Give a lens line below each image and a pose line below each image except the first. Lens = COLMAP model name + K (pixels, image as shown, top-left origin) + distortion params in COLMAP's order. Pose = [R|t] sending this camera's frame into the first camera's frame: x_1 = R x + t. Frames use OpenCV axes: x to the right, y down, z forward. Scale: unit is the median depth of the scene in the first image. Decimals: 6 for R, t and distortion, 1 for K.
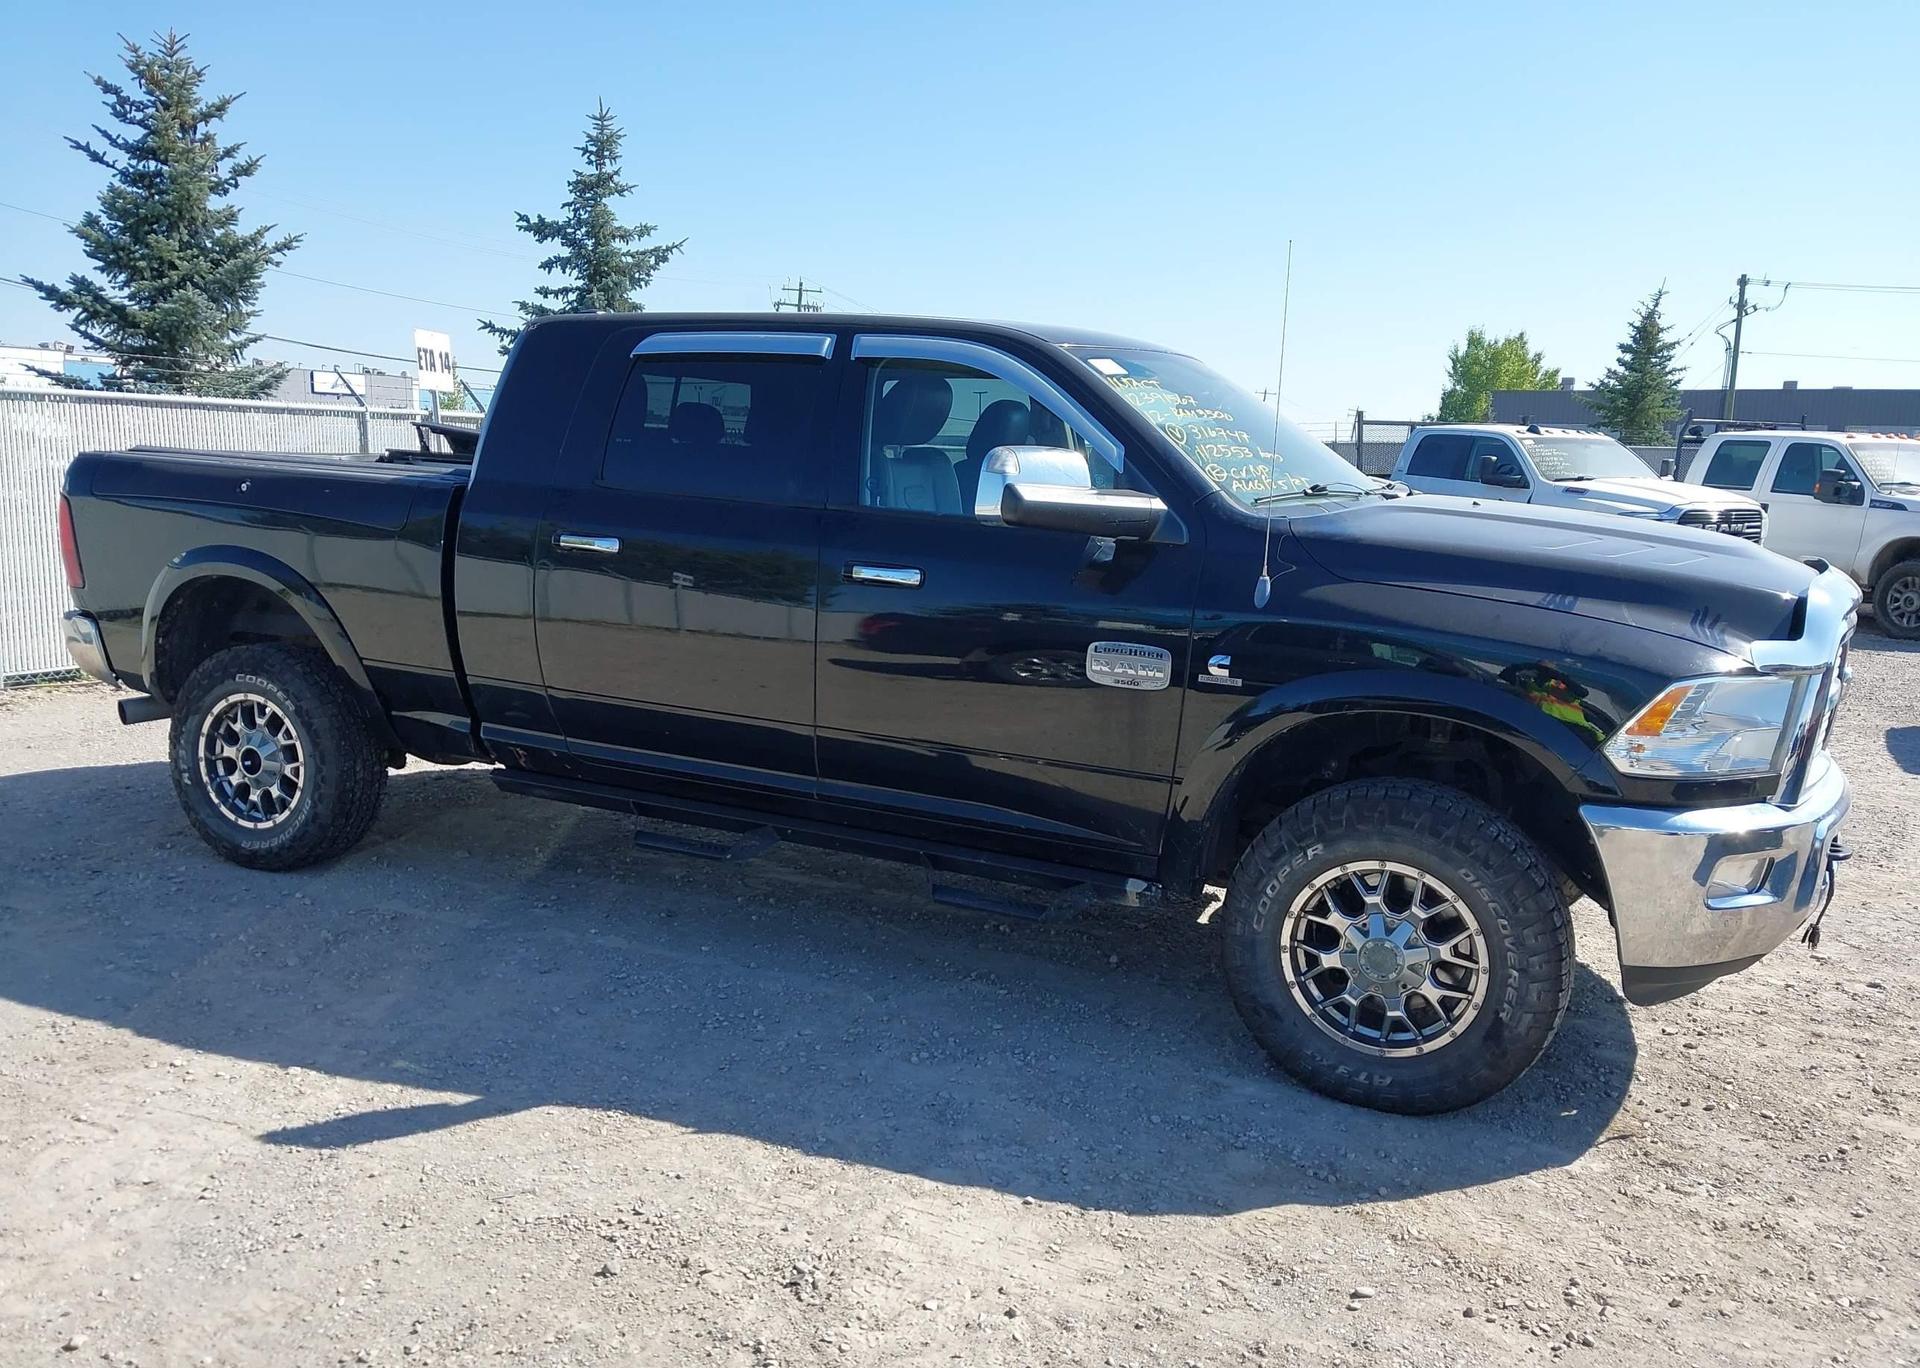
lens RADIAL K [[1561.7, 0, 962.3], [0, 1561.7, 706.5], [0, 0, 1]] dist [0.007575, -0.002095]
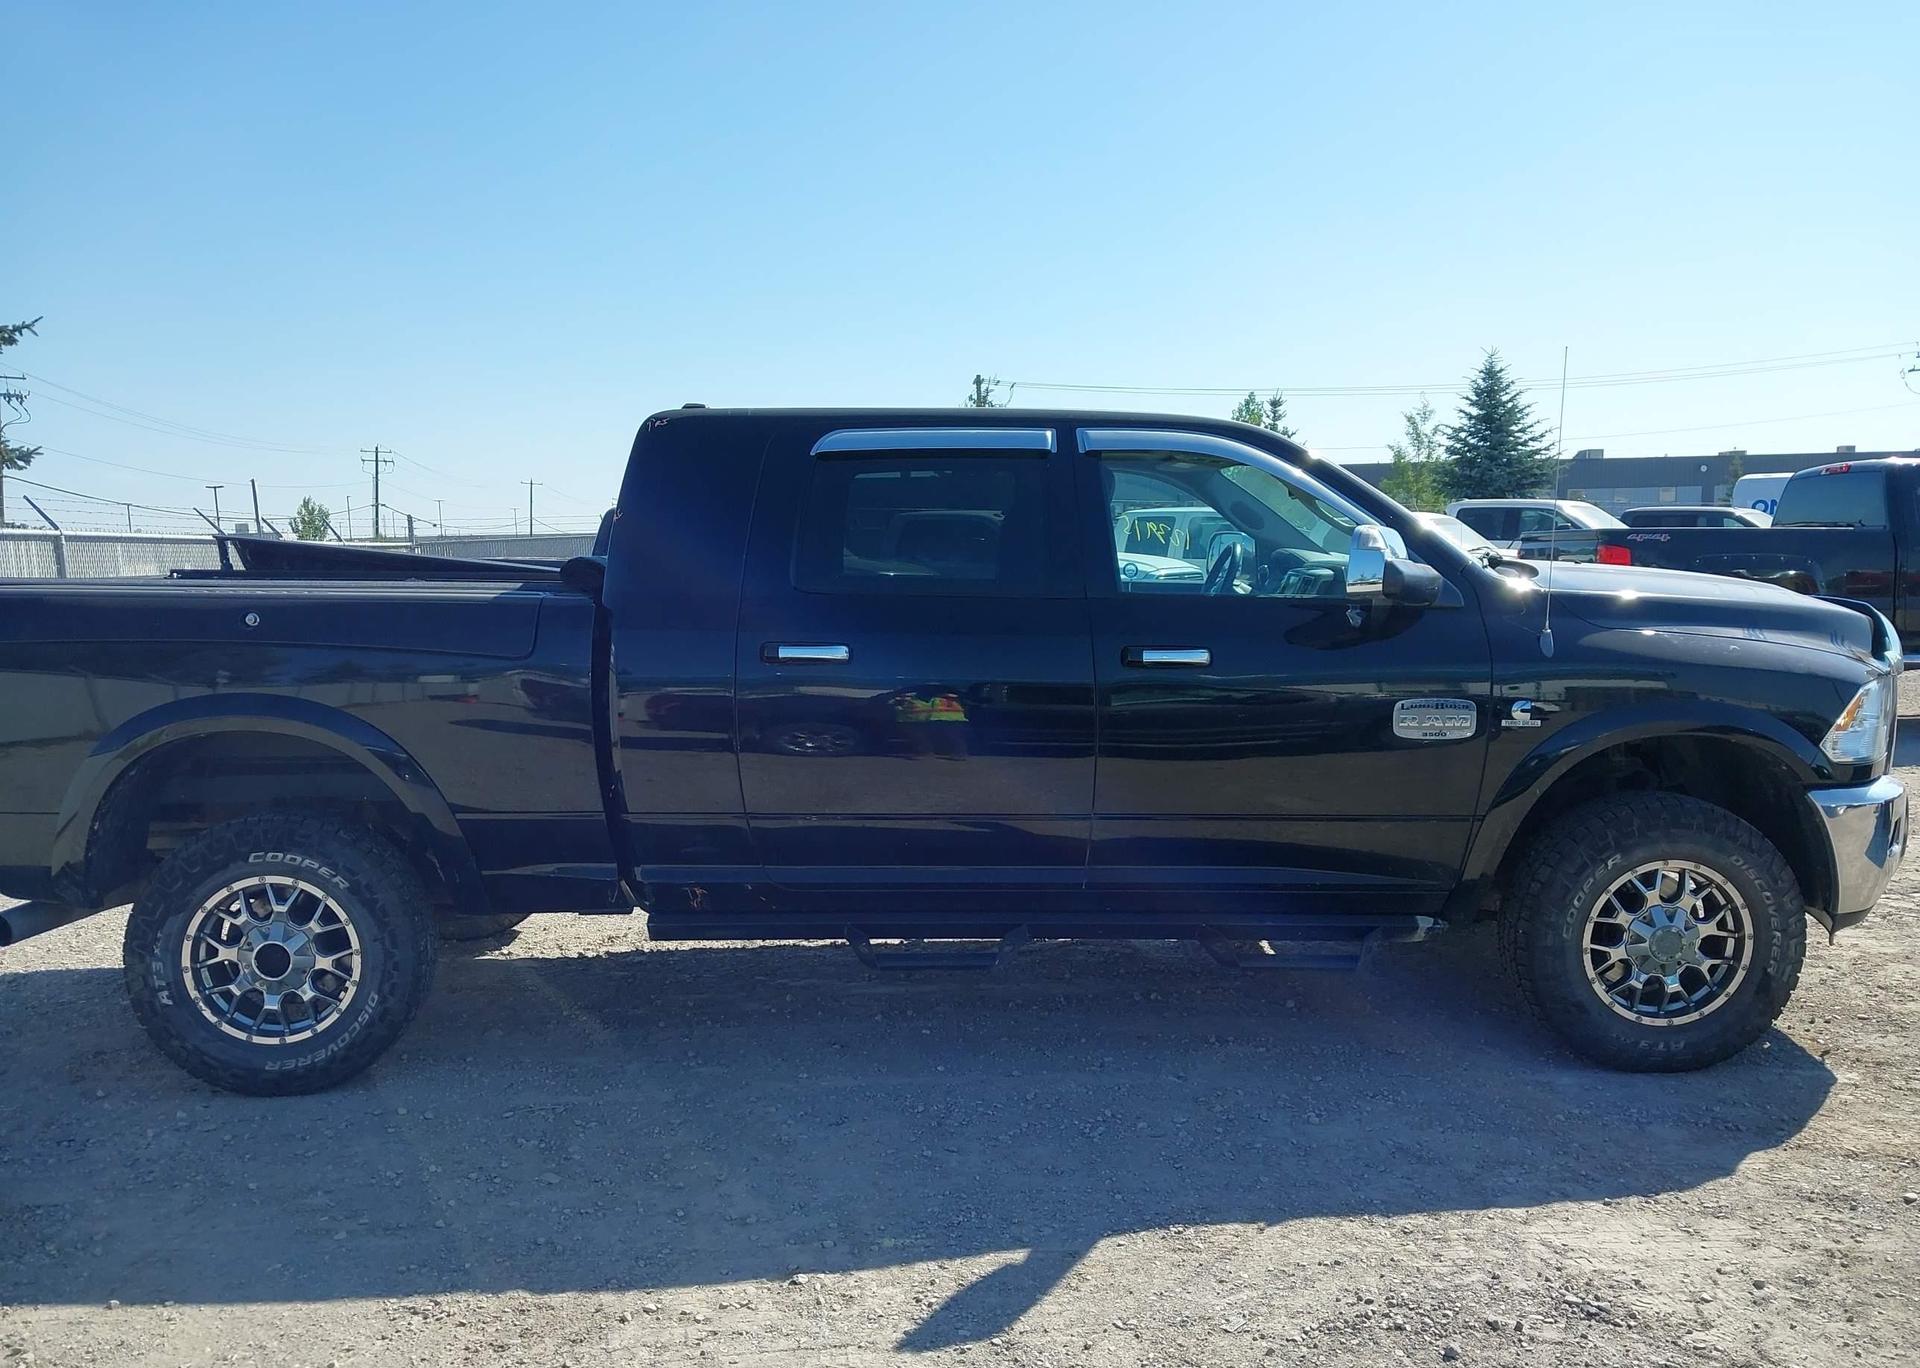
lens RADIAL K [[1567.8, 0, 960.0], [0, 1567.8, 684.0], [0, 0, 1]] dist [-0.002069, -0.004370]
pose [[0.880767, -0.082204, 0.466361, -0.548397], [0.114584, 0.992548, -0.041449, -0.034219], [-0.459478, 0.089944, 0.883623, 0.129986]]
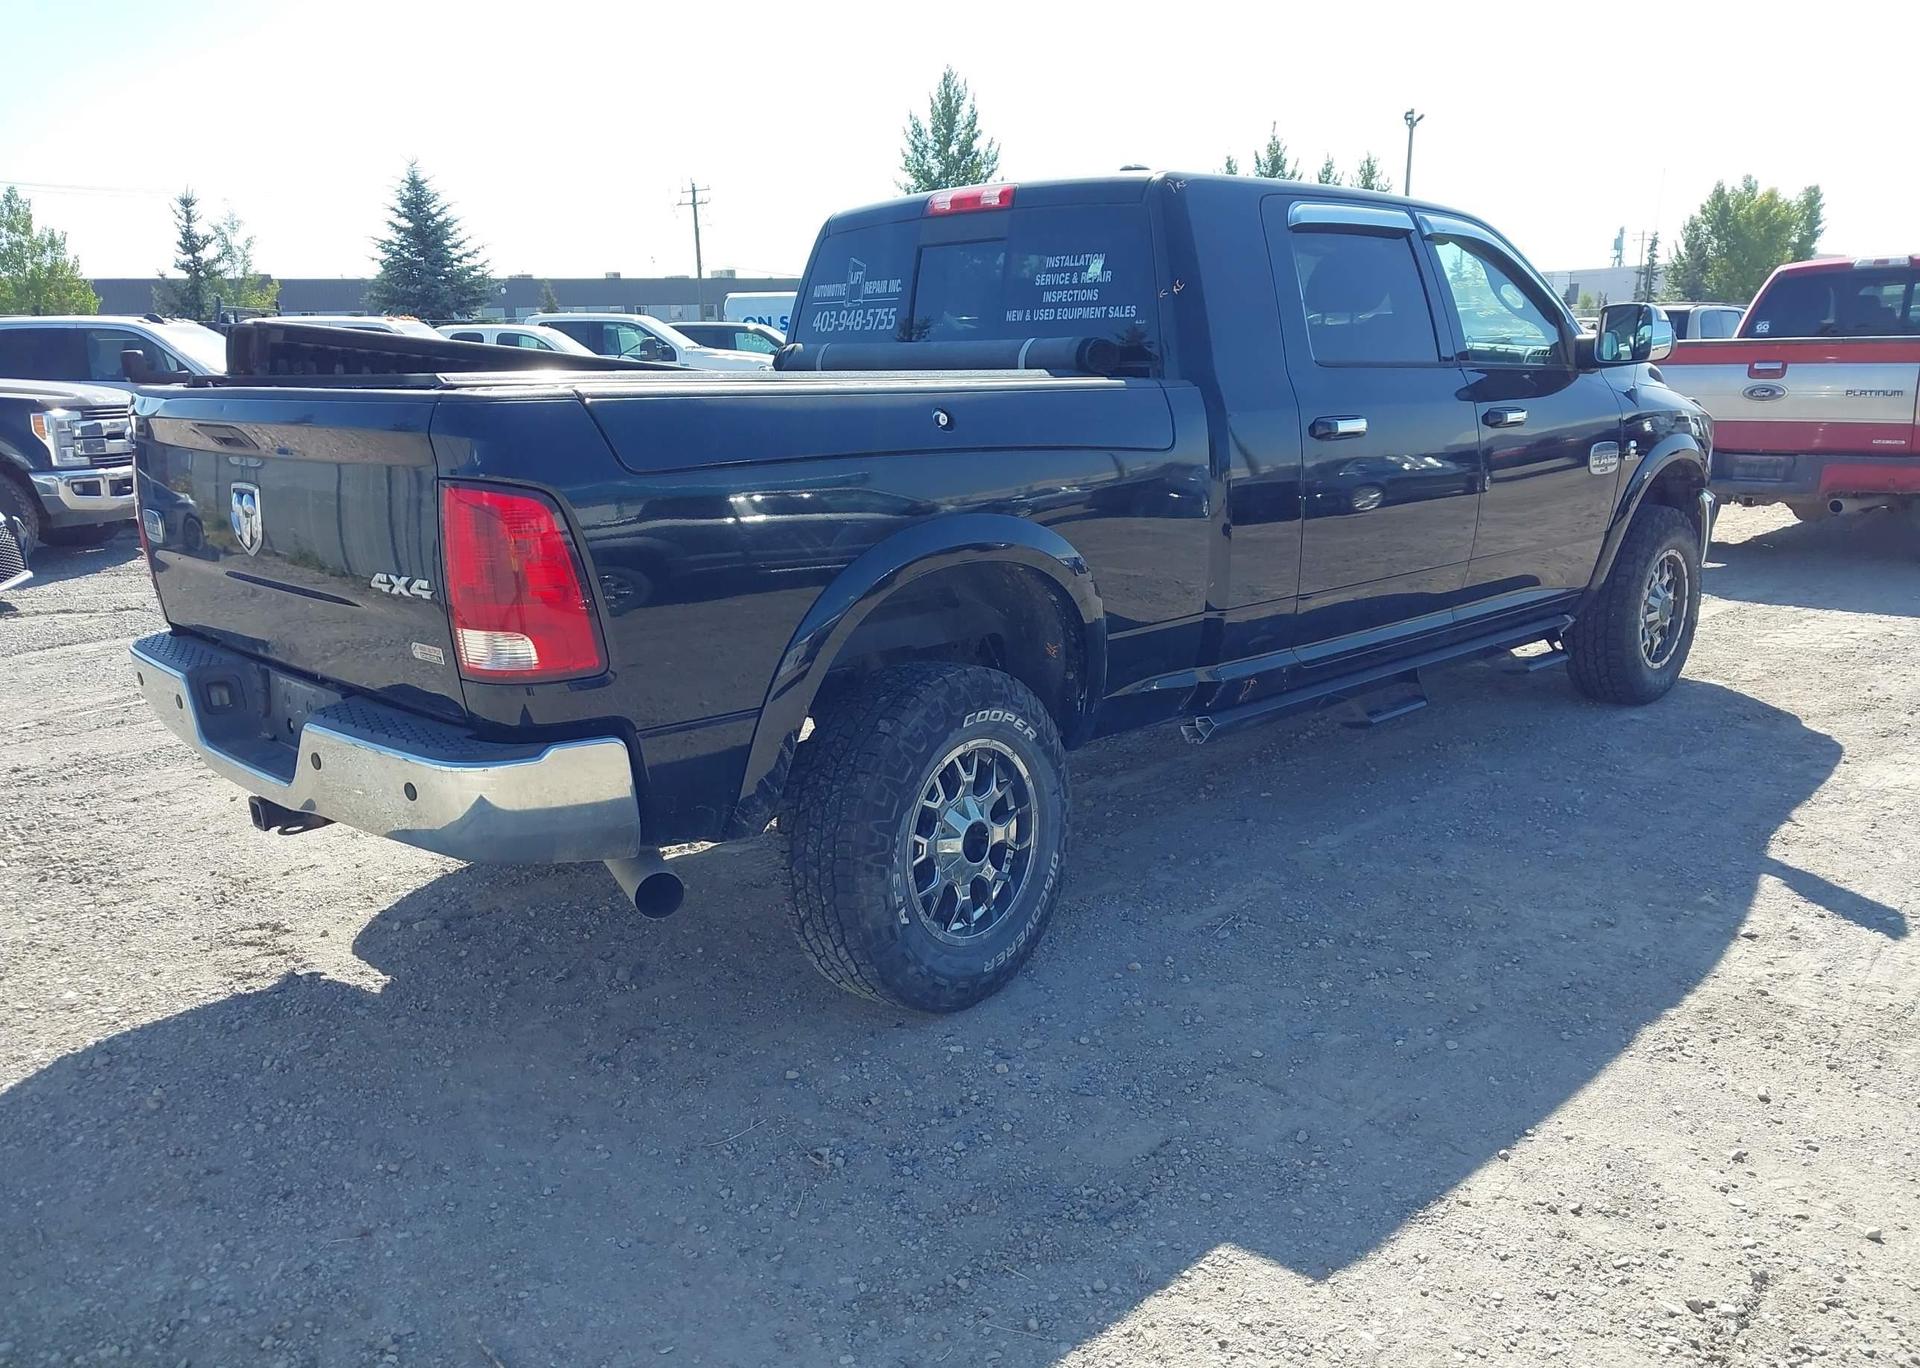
lens RADIAL K [[1553.5, 0, 960.6], [0, 1553.5, 716.8], [0, 0, 1]] dist [0.001512, 0.030441]
pose [[0.300831, -0.260641, 0.917370, -1.119033], [0.193448, 0.958608, 0.208921, -0.162964], [-0.933851, 0.114614, 0.338800, 0.845229]]
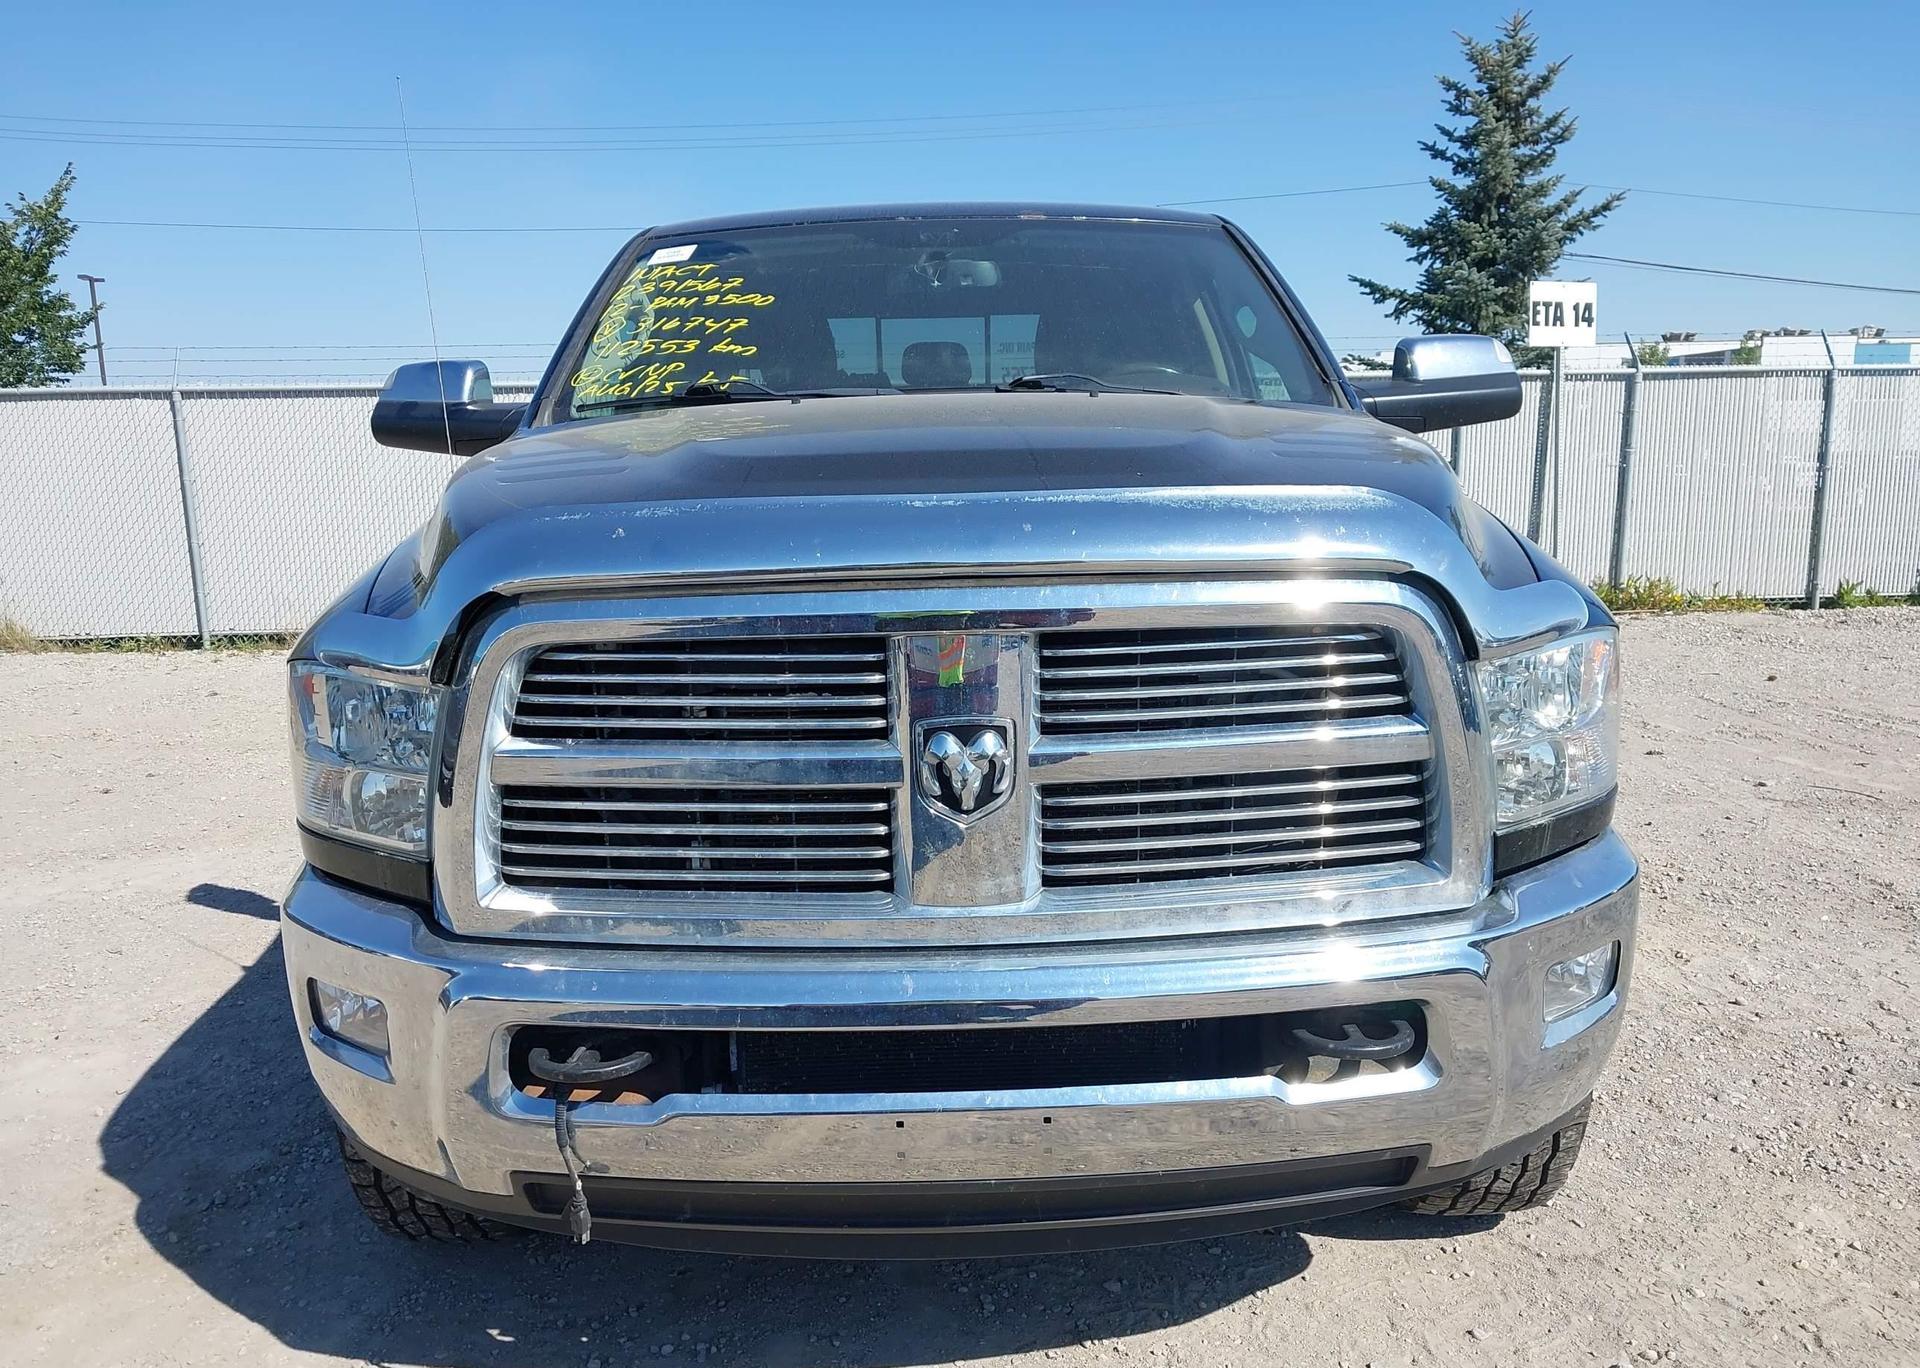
lens RADIAL K [[1553.5, 0, 960.6], [0, 1553.5, 716.8], [0, 0, 1]] dist [0.001512, 0.030441]
pose [[0.446613, 0.130515, -0.885157, 0.793915], [-0.114885, 0.989479, 0.087932, -0.066108], [0.887321, 0.062420, 0.456908, 0.652706]]
